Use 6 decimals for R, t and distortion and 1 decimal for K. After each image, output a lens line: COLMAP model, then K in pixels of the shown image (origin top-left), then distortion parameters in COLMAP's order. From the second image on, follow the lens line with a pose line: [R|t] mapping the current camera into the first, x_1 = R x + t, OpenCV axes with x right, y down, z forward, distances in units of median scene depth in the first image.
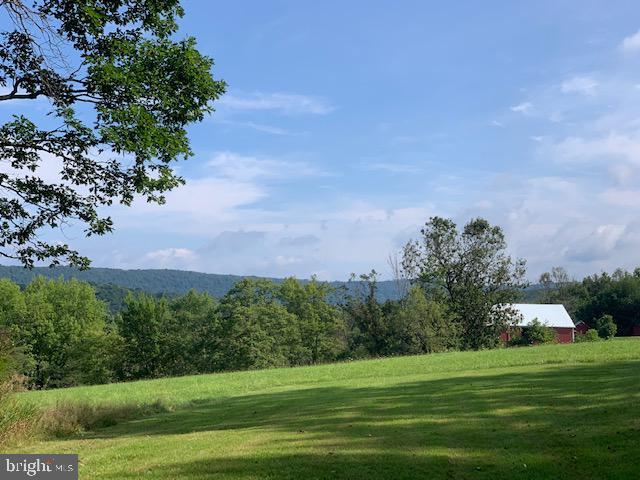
lens RADIAL K [[978.4, 0, 315.3], [0, 978.4, 240.3], [0, 0, 1]] dist [-0.041463, 0.507642]
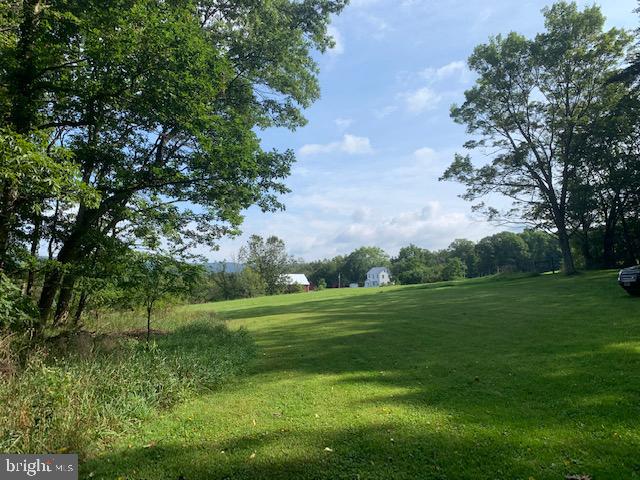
lens RADIAL K [[477.4, 0, 318.6], [0, 477.4, 235.5], [0, 0, 1]] dist [0.036920, -0.097032]
pose [[0.954901, 0.017903, 0.296384, -0.060637], [-0.013046, 0.999746, -0.018357, -0.005066], [-0.296638, 0.013662, 0.954892, -0.073166]]
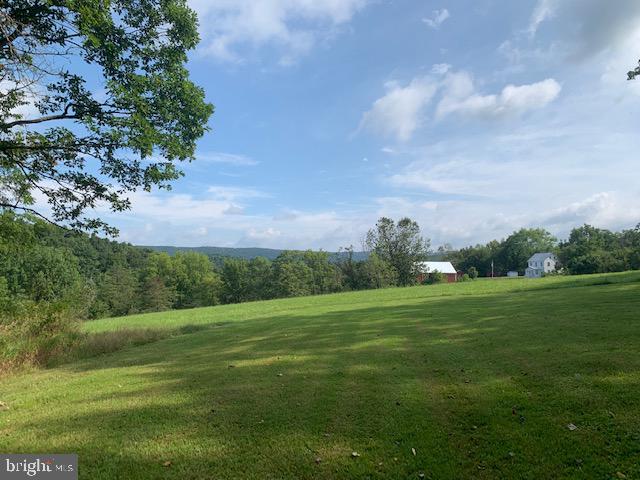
lens RADIAL K [[477.4, 0, 318.6], [0, 477.4, 235.5], [0, 0, 1]] dist [0.036920, -0.097032]
pose [[0.999725, -0.013622, -0.019109, 0.013465], [0.013738, 0.999888, 0.005982, 0.005086], [0.019026, -0.006243, 0.999800, 0.055463]]
